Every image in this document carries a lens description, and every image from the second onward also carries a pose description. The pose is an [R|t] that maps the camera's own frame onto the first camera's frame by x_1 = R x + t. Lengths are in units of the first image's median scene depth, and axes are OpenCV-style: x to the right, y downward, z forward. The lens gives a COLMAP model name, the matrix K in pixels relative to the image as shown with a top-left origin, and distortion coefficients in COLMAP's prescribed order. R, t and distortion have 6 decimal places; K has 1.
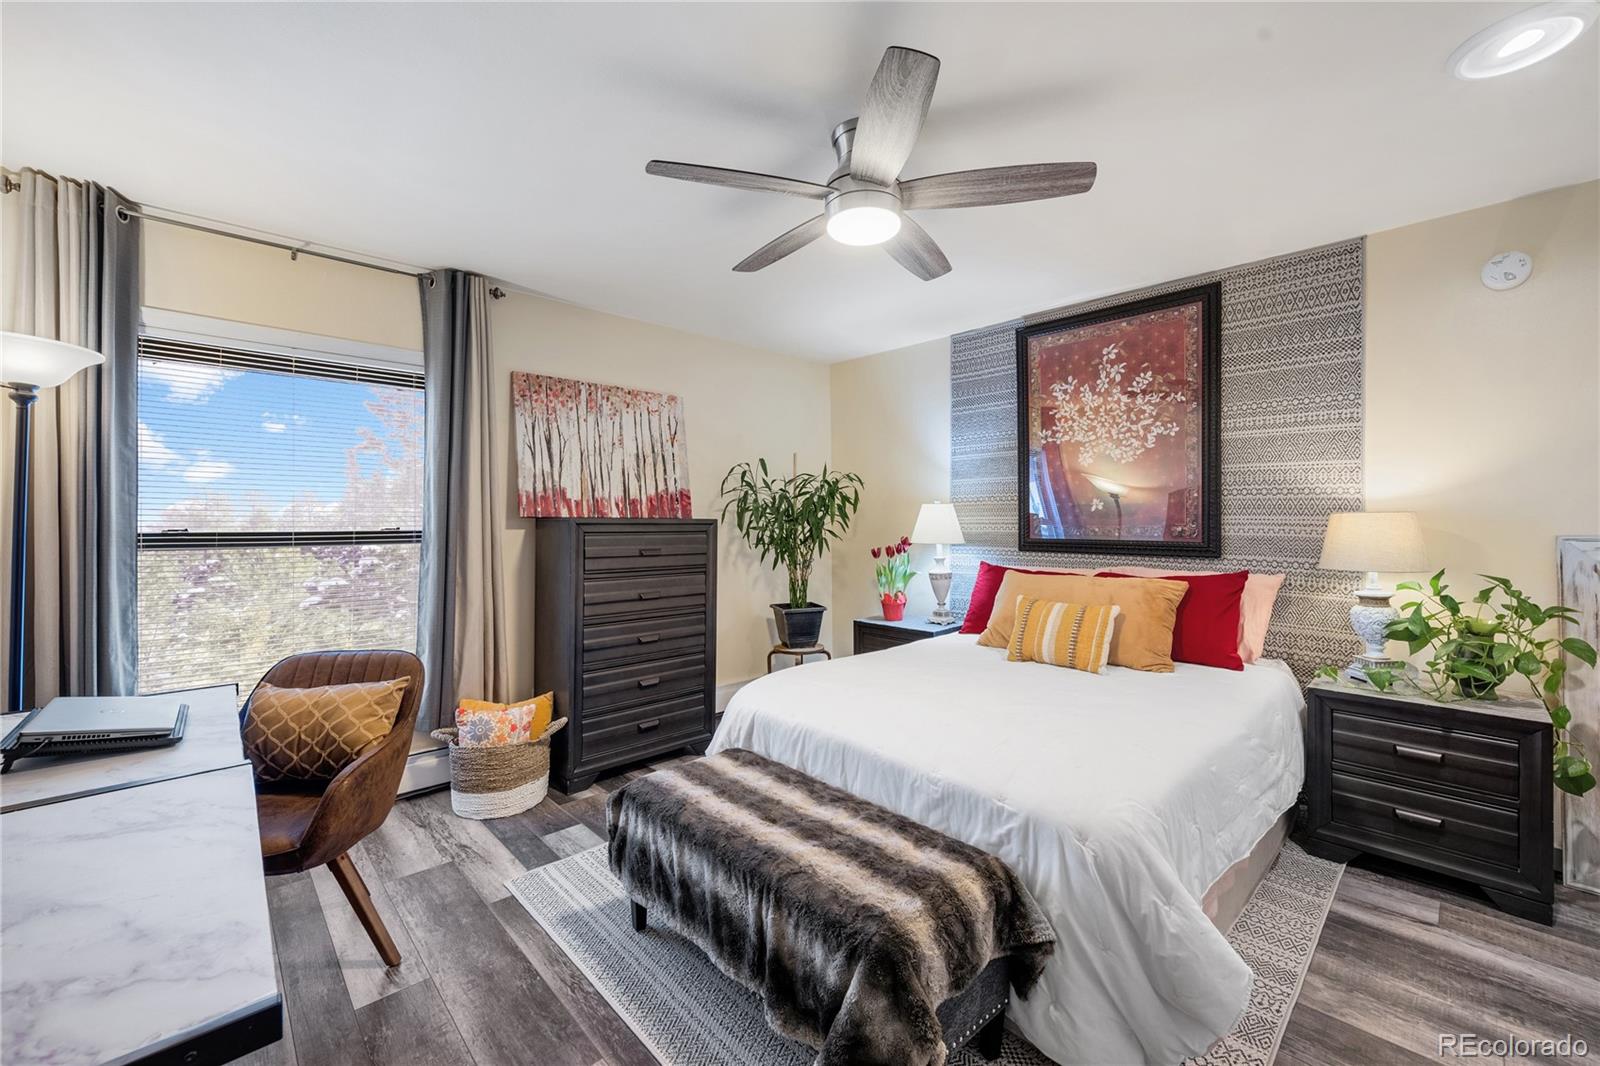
lens RADIAL K [[637.9, 0, 800.2], [0, 637.9, 525.3], [0, 0, 1]] dist [0.001841, -0.000314]
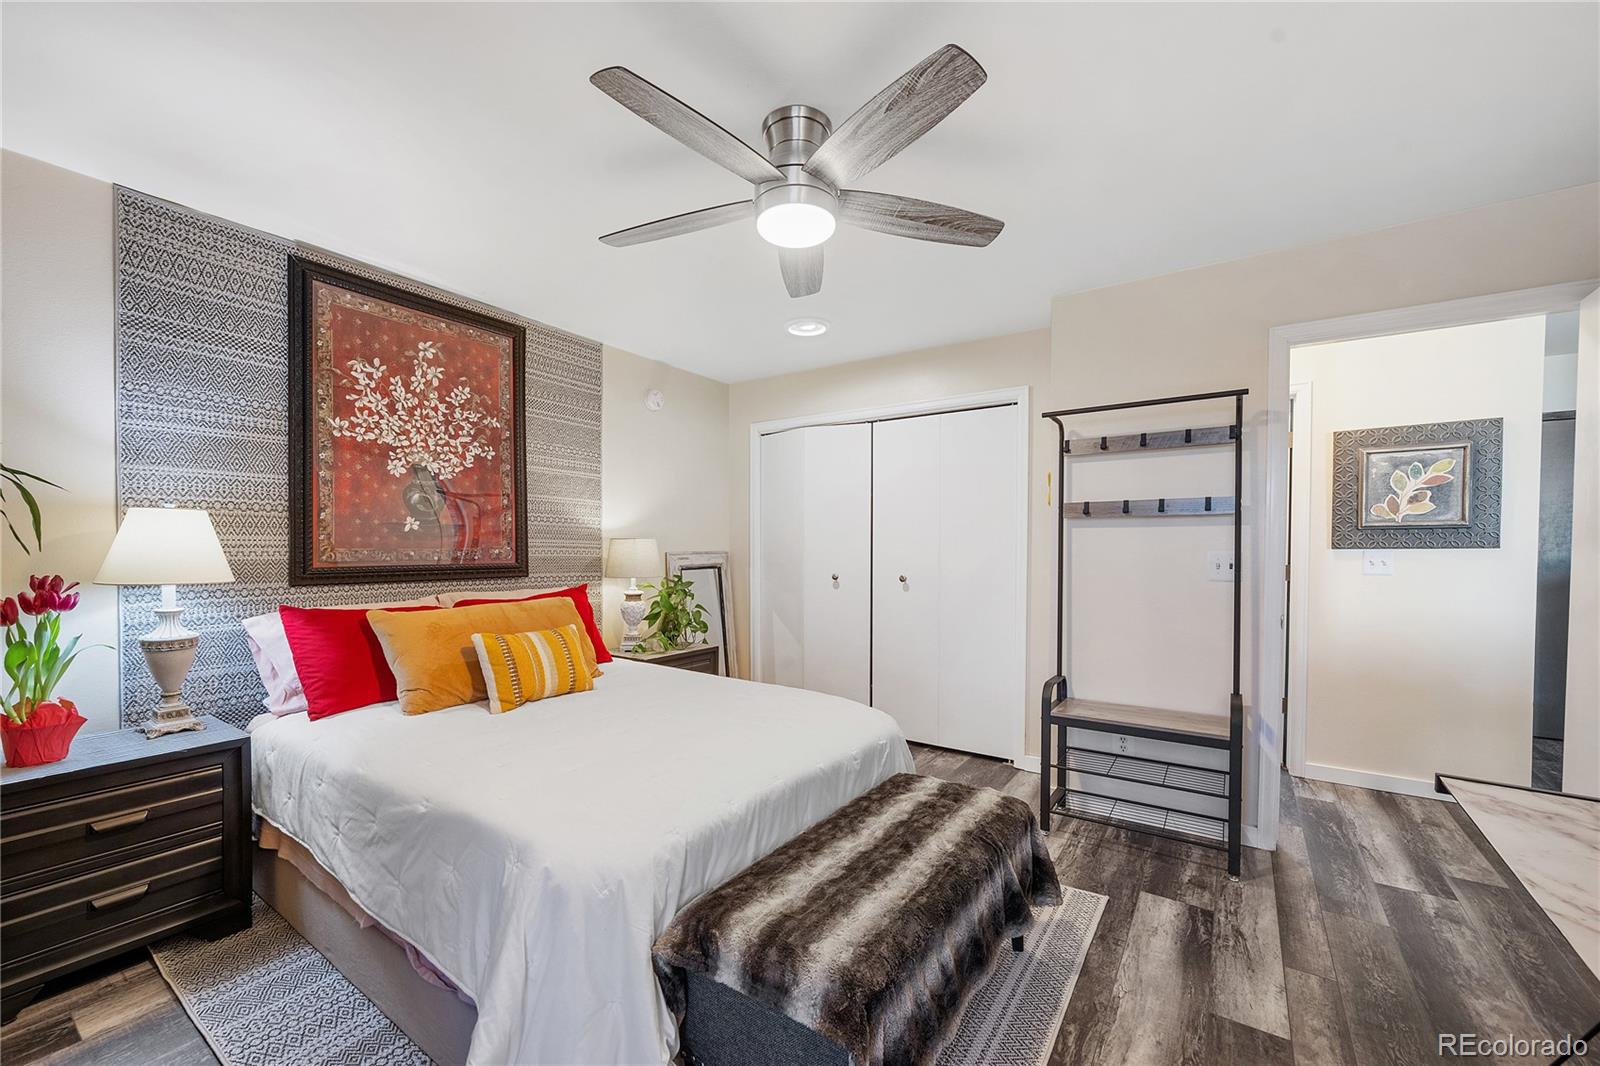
lens RADIAL K [[637.9, 0, 800.9], [0, 637.9, 557.2], [0, 0, 1]] dist [0.001841, -0.000314]
pose [[-0.205455, -0.016563, 0.978526, -0.481597], [0.003955, 0.999835, 0.017754, -0.001552], [-0.978659, 0.007518, -0.205356, 0.691373]]
